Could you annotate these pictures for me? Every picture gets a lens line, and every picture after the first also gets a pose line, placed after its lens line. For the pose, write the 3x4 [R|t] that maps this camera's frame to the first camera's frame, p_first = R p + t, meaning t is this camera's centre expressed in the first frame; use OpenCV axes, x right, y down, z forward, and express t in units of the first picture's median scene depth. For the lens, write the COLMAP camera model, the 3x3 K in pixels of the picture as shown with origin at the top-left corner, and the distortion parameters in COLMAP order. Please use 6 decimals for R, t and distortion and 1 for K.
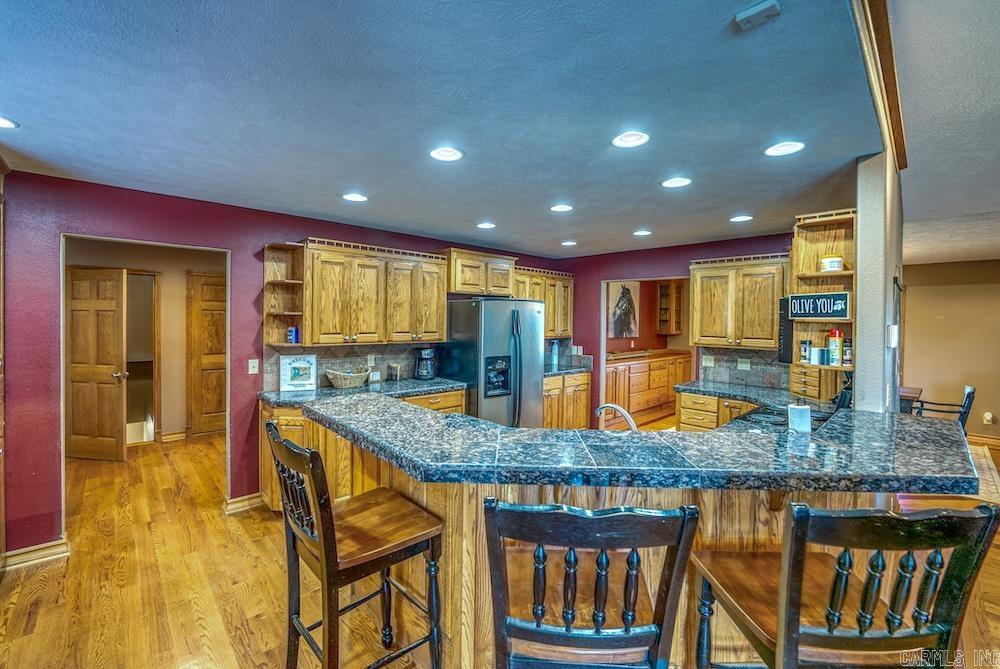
lens RADIAL K [[417.5, 0, 499.6], [0, 417.5, 324.2], [0, 0, 1]] dist [-0.019960, -0.000205]
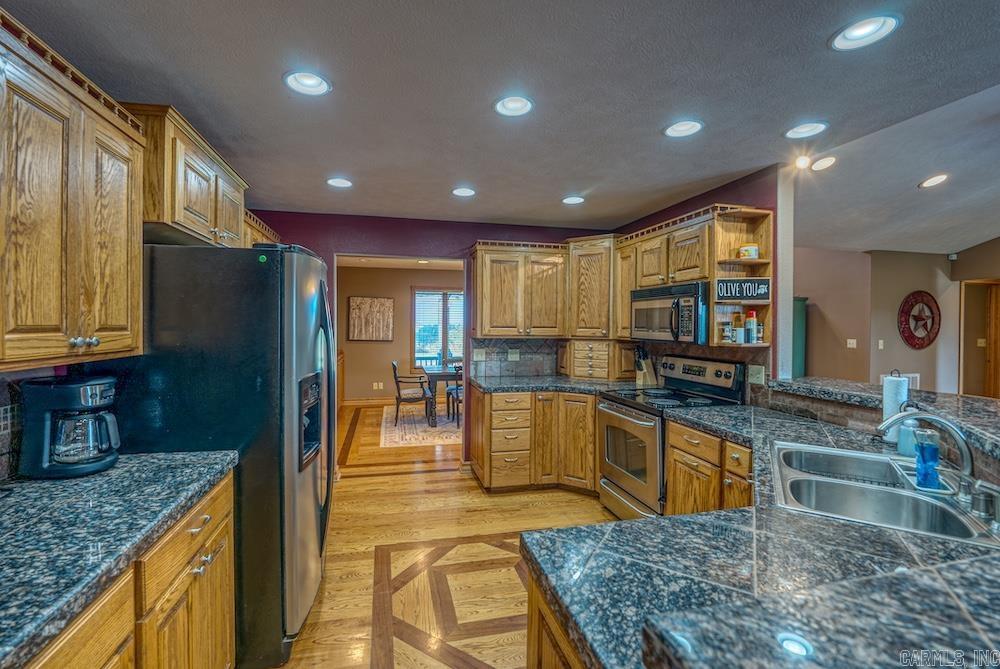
lens RADIAL K [[417.5, 0, 499.6], [0, 417.5, 324.2], [0, 0, 1]] dist [-0.019960, -0.000205]
pose [[0.520549, -0.014237, 0.853713, -0.285376], [0.012924, 0.999878, 0.008795, 0.016907], [-0.853734, 0.006455, 0.520670, 0.558914]]
